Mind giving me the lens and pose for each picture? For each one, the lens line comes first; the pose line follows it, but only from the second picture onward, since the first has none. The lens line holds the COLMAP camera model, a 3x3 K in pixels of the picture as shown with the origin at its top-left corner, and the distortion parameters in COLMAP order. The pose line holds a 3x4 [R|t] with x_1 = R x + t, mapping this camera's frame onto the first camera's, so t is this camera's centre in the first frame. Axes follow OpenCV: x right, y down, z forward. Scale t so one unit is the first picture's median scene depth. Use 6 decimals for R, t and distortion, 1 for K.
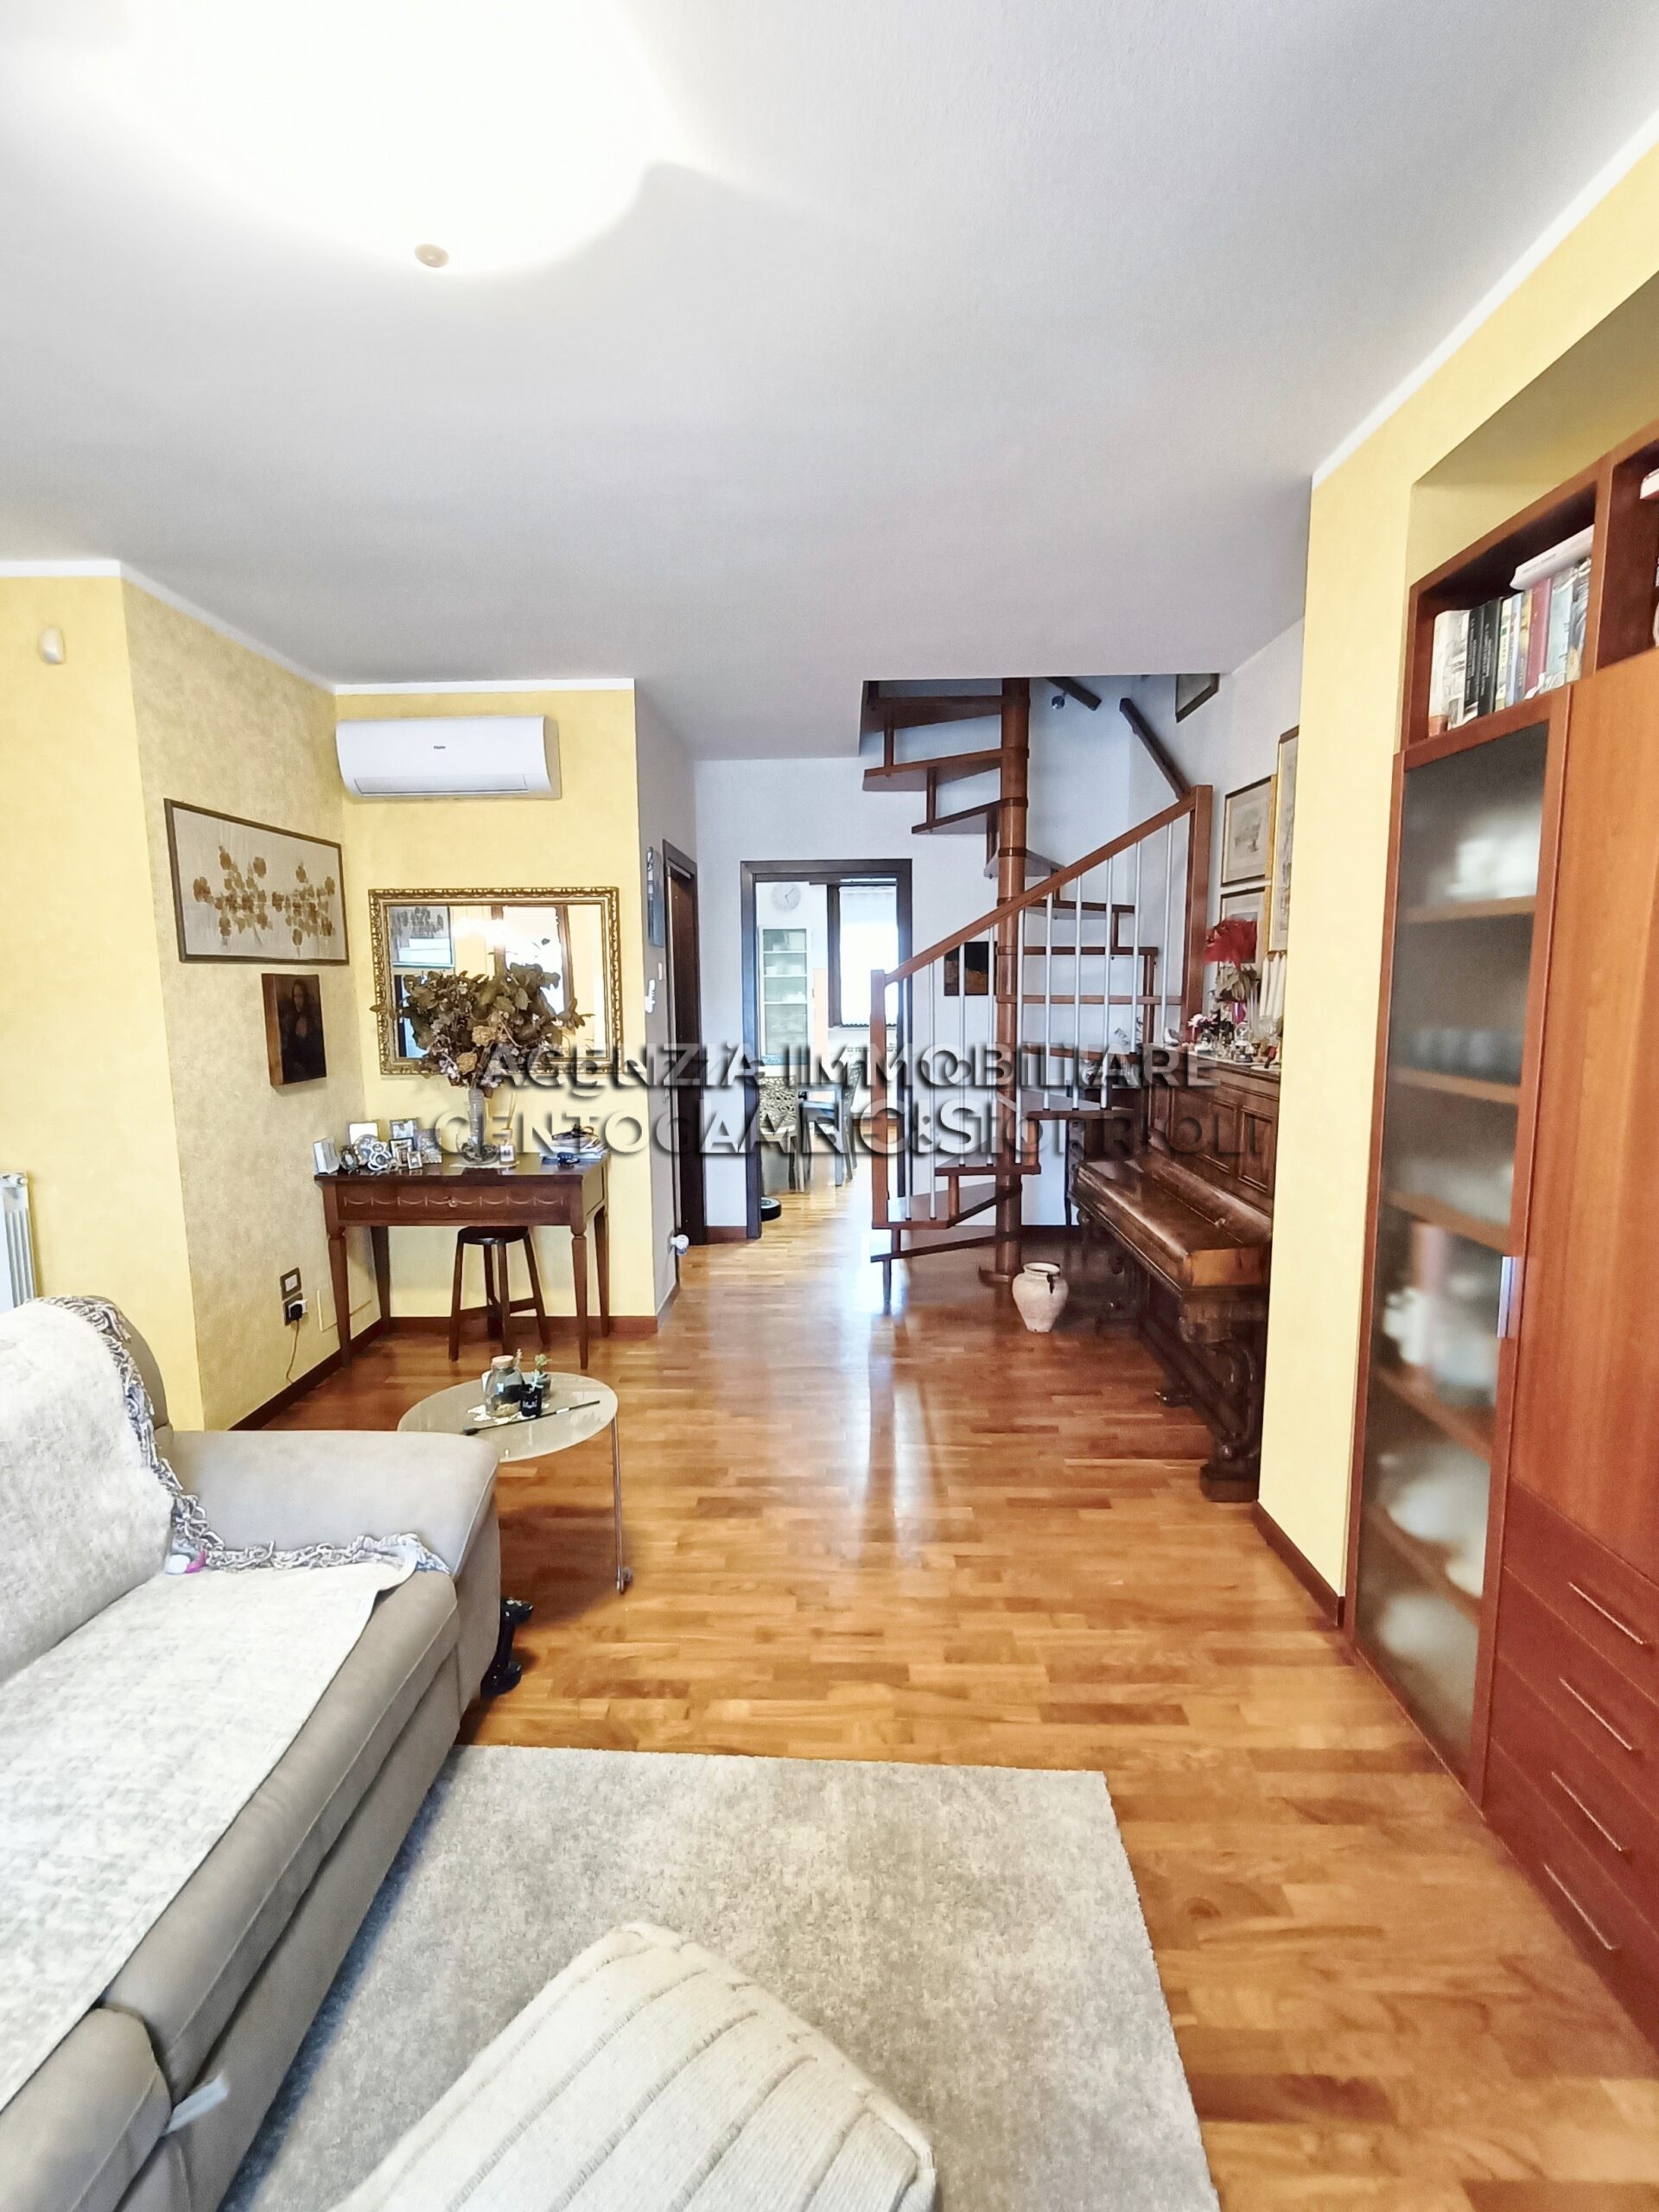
lens RADIAL K [[1011.6, 0, 818.3], [0, 1011.6, 1106.9], [0, 0, 1]] dist [0.002416, 0.000261]
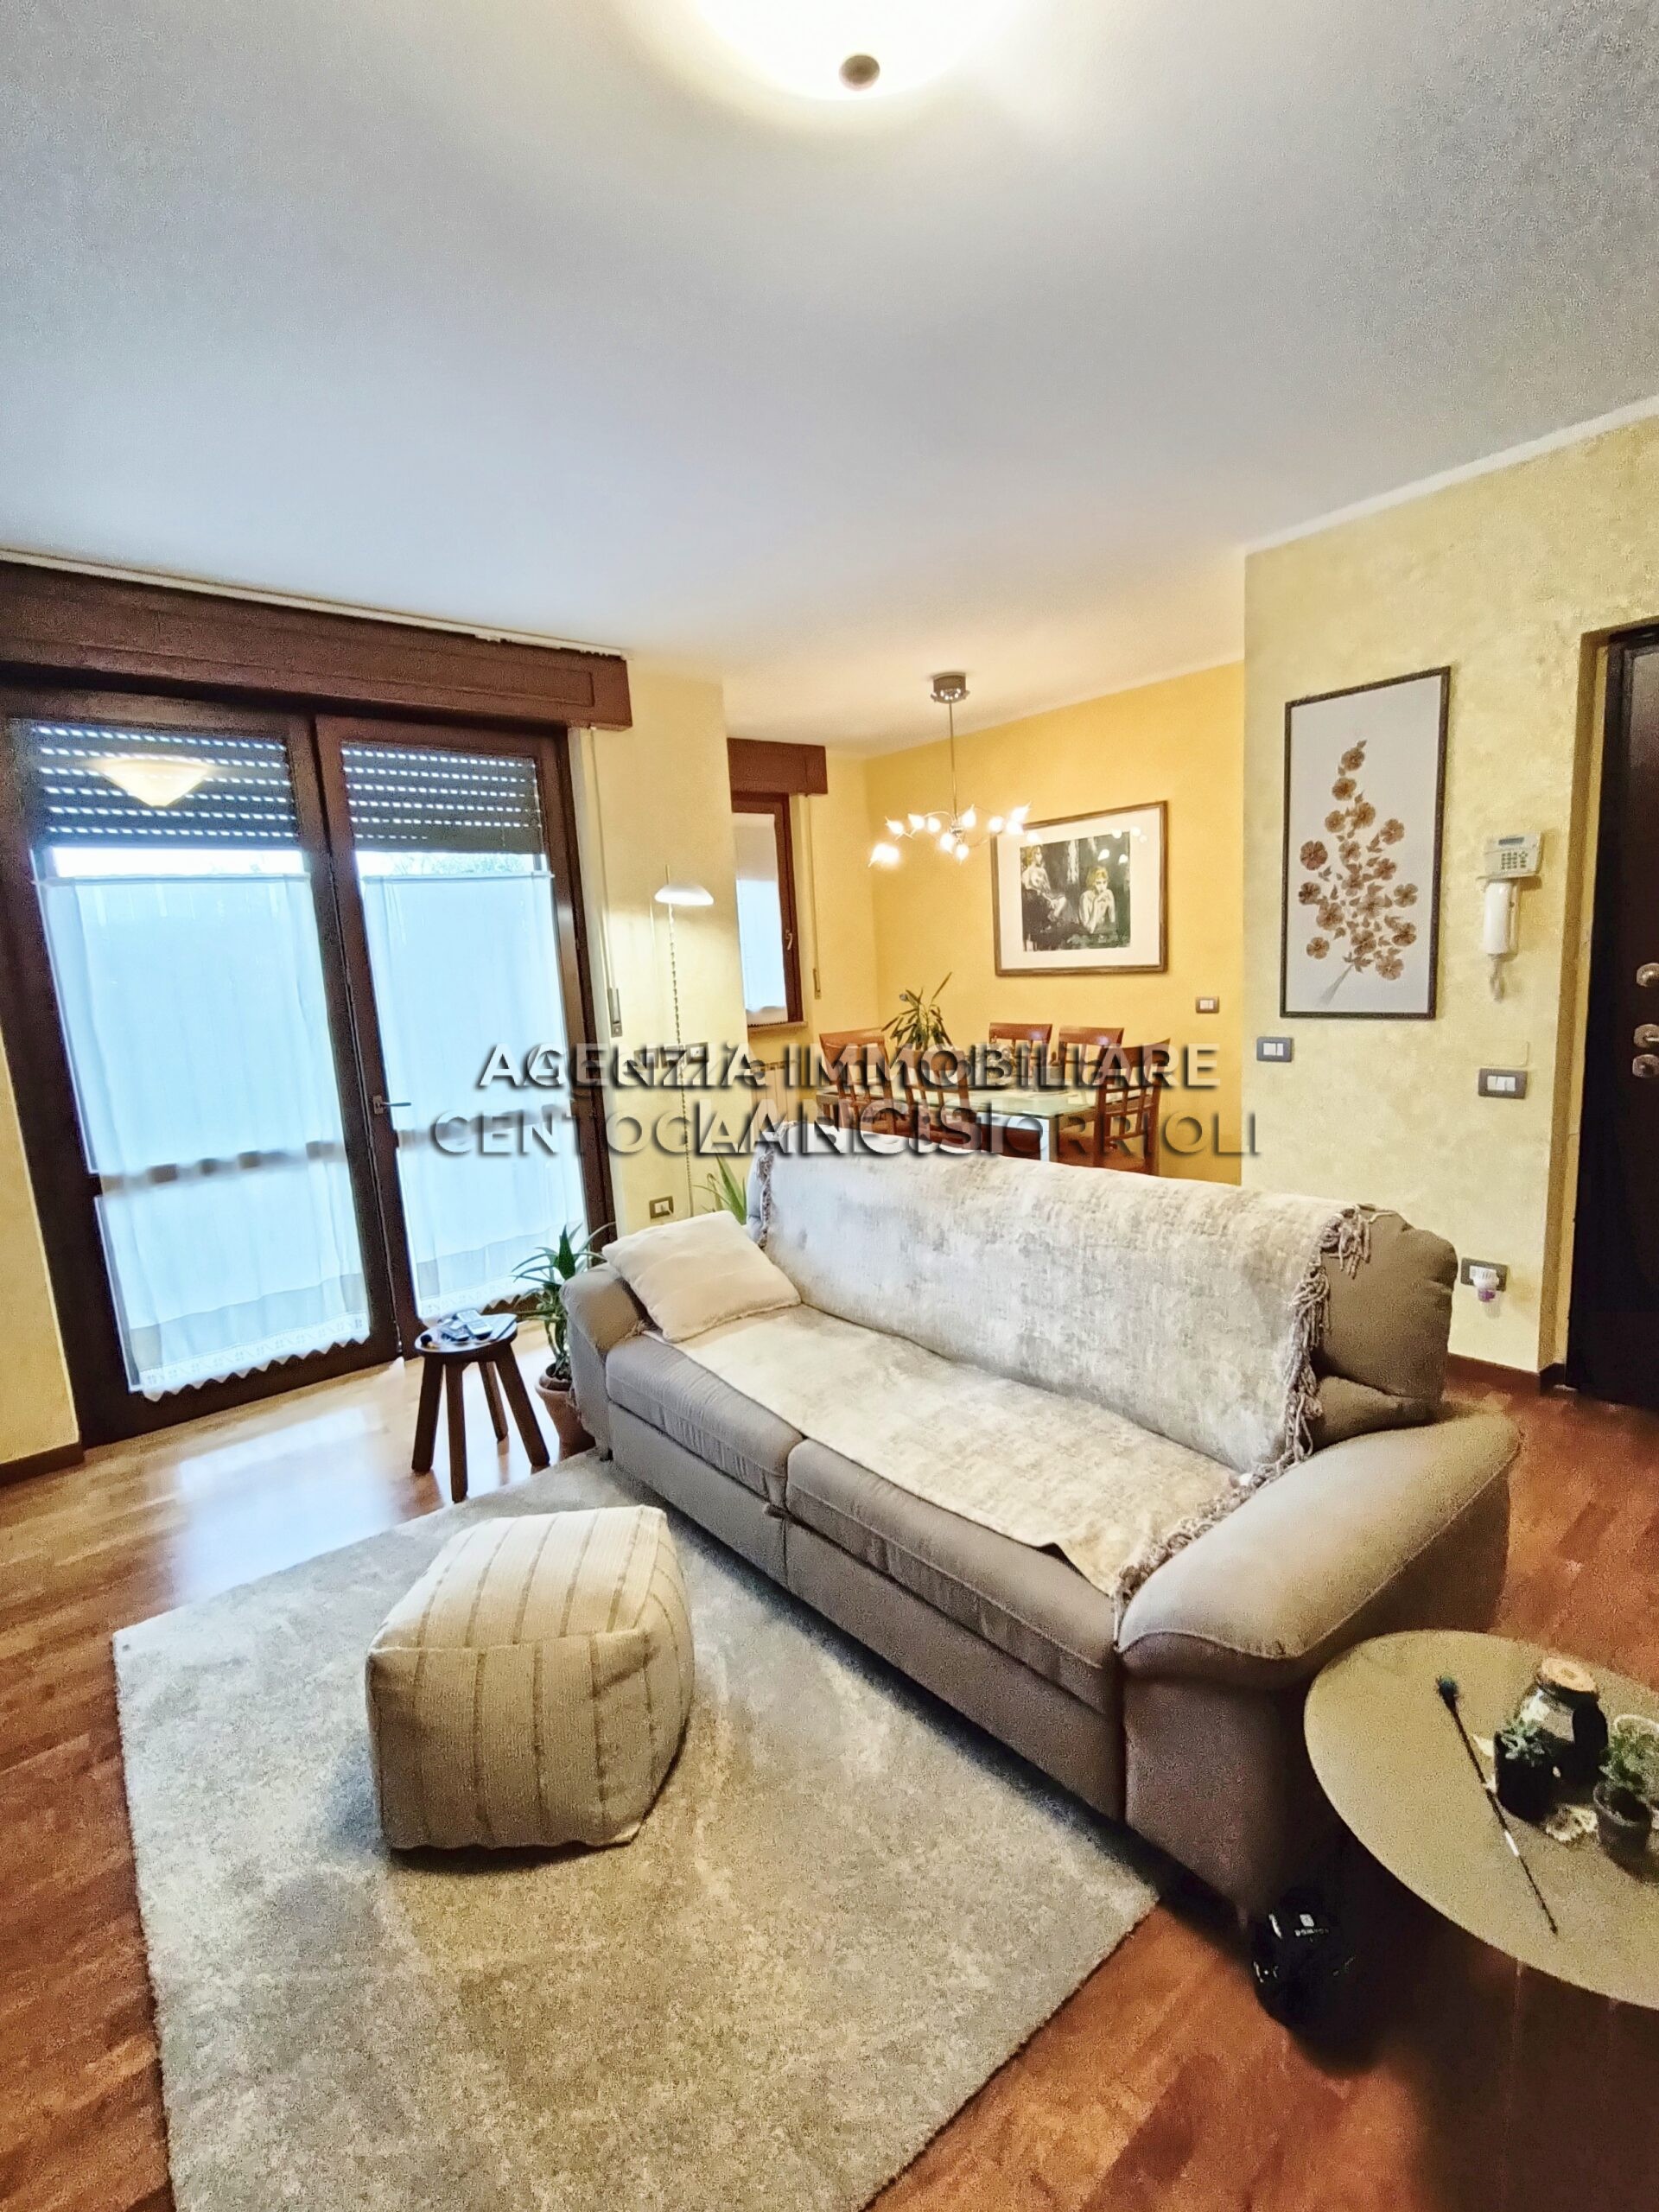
lens RADIAL K [[1010.0, 0, 824.1], [0, 1010.0, 1112.7], [0, 0, 1]] dist [0.012938, -0.000207]
pose [[-0.746428, 0.163550, -0.645056, 0.257532], [-0.016059, 0.964620, 0.263156, -0.153455], [0.665272, 0.206786, -0.717393, 1.293899]]
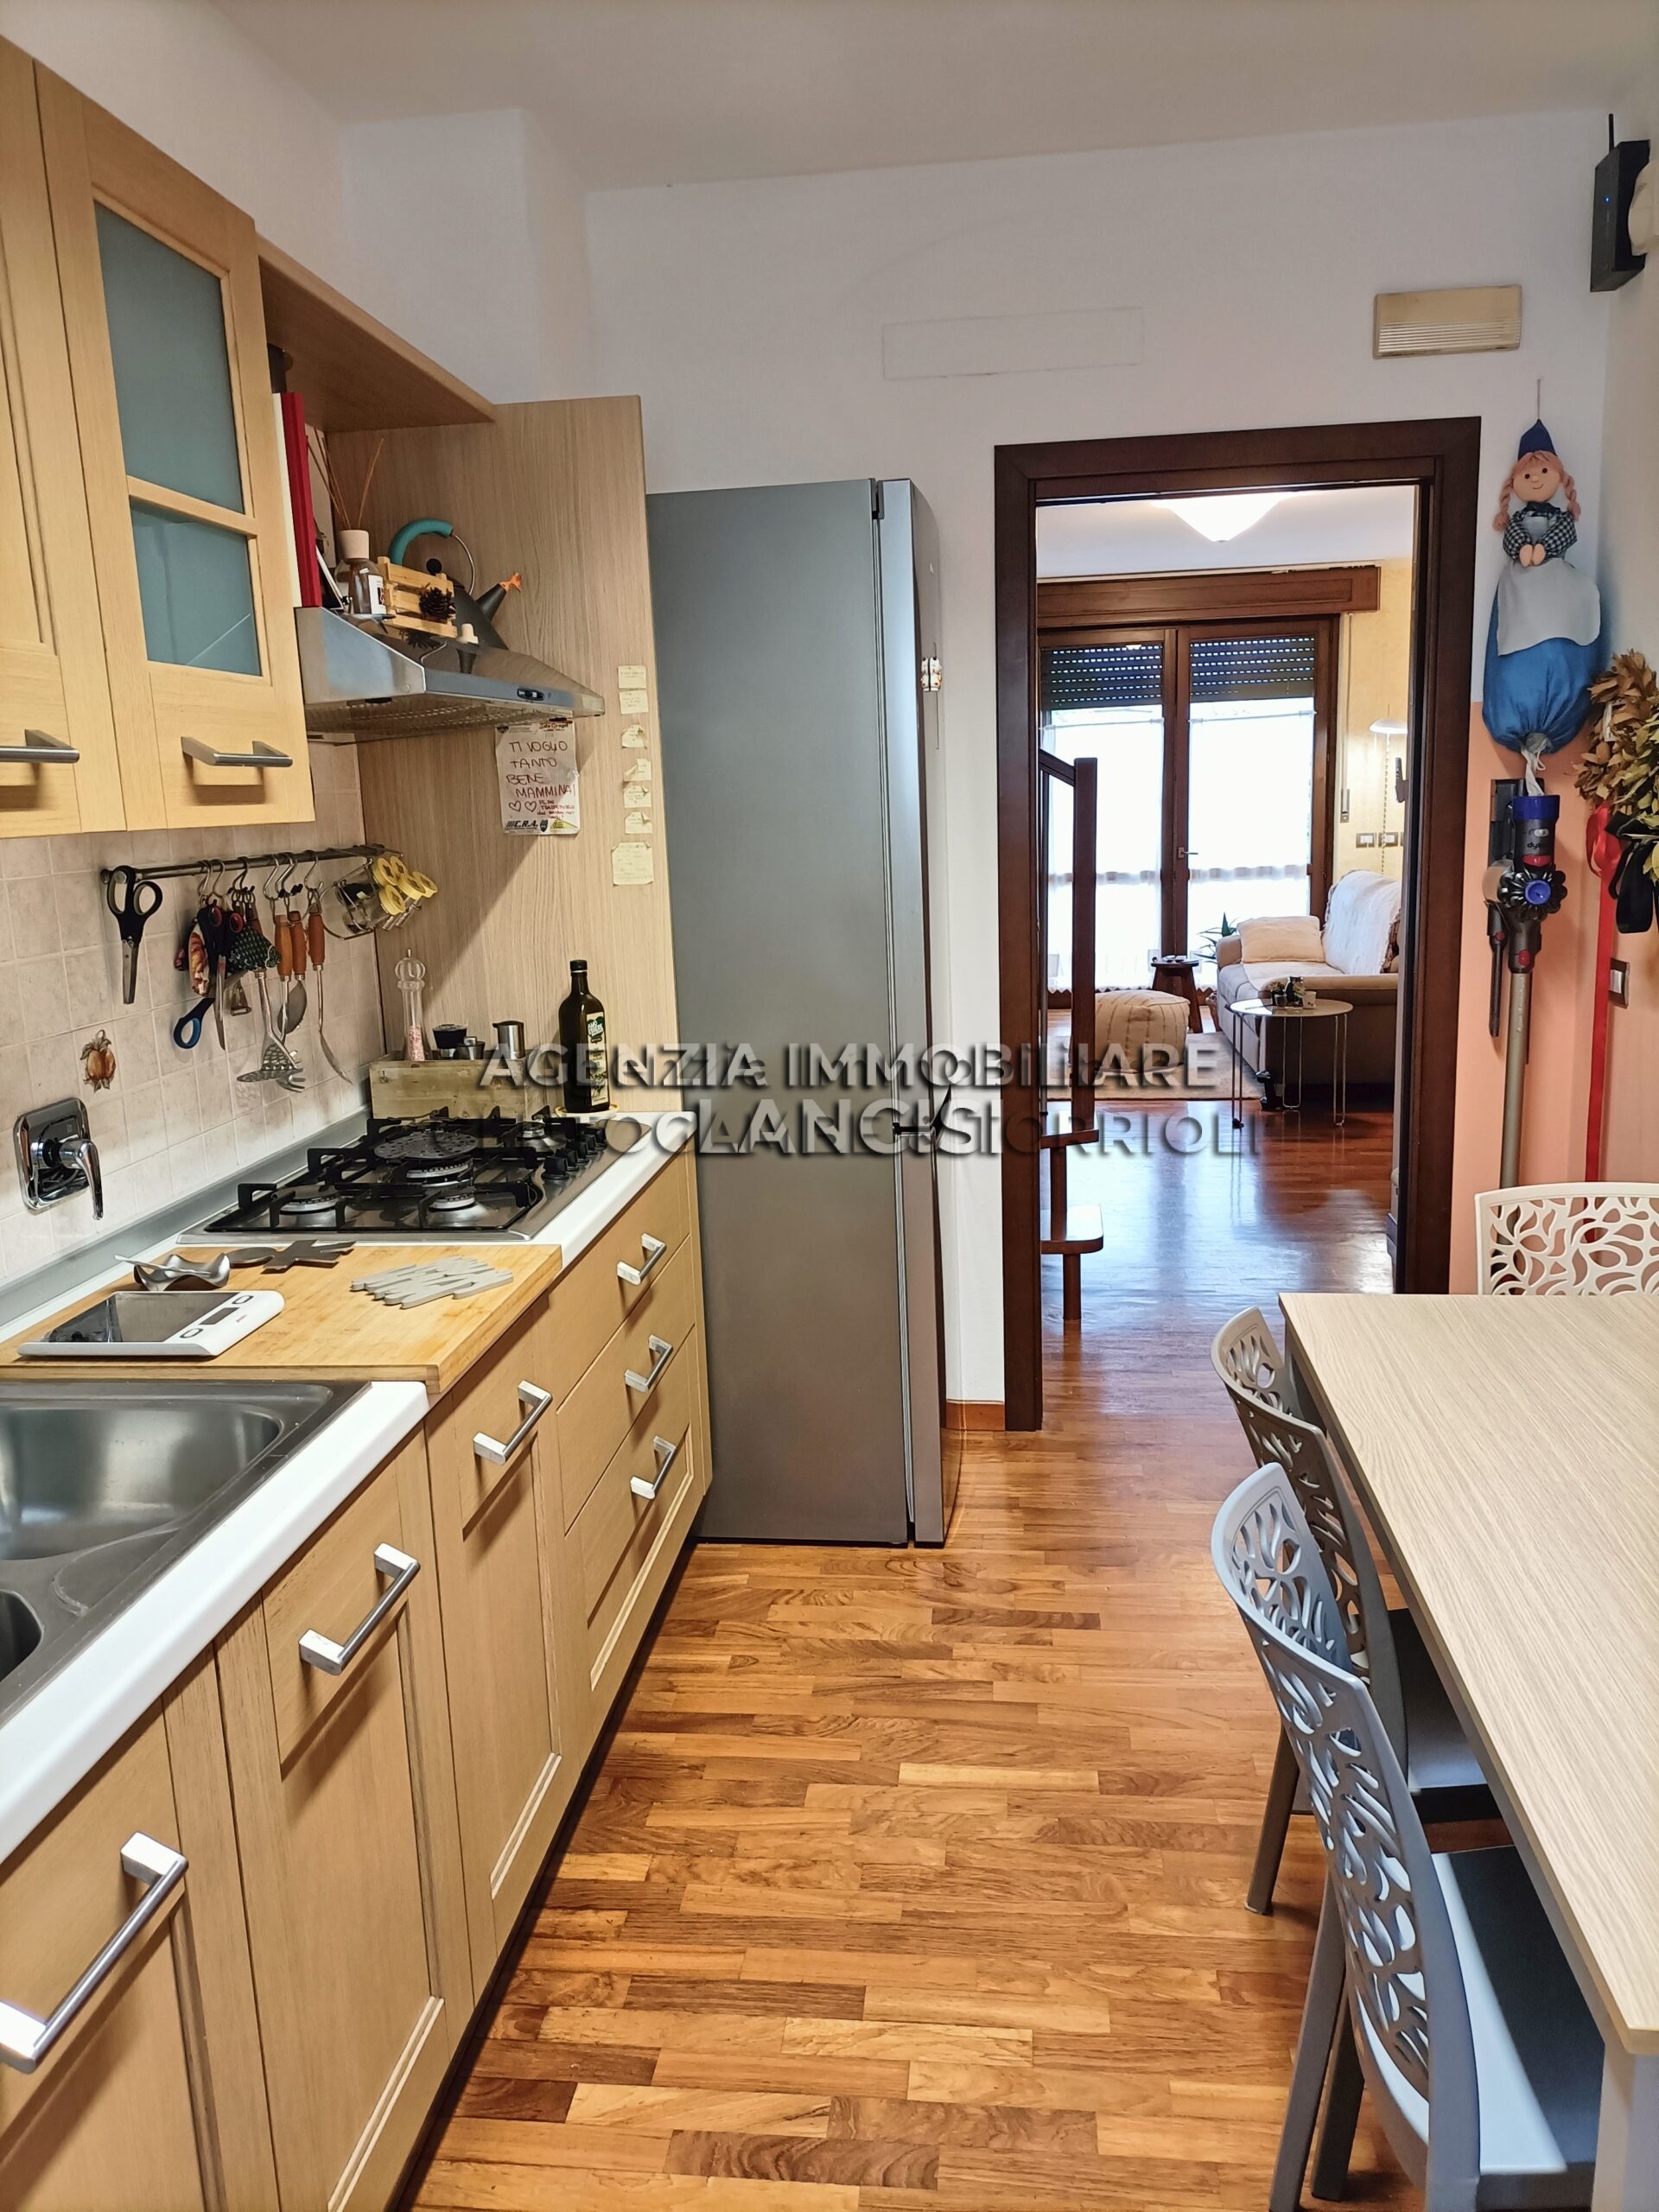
lens RADIAL K [[1644.1, 0, 823.4], [0, 1644.1, 1103.2], [0, 0, 1]] dist [0.066982, -0.080365]
pose [[-0.994435, 0.027878, 0.101594, 0.286608], [0.058135, 0.949443, 0.308509, -0.603467], [-0.087857, 0.312698, -0.945780, 4.797864]]
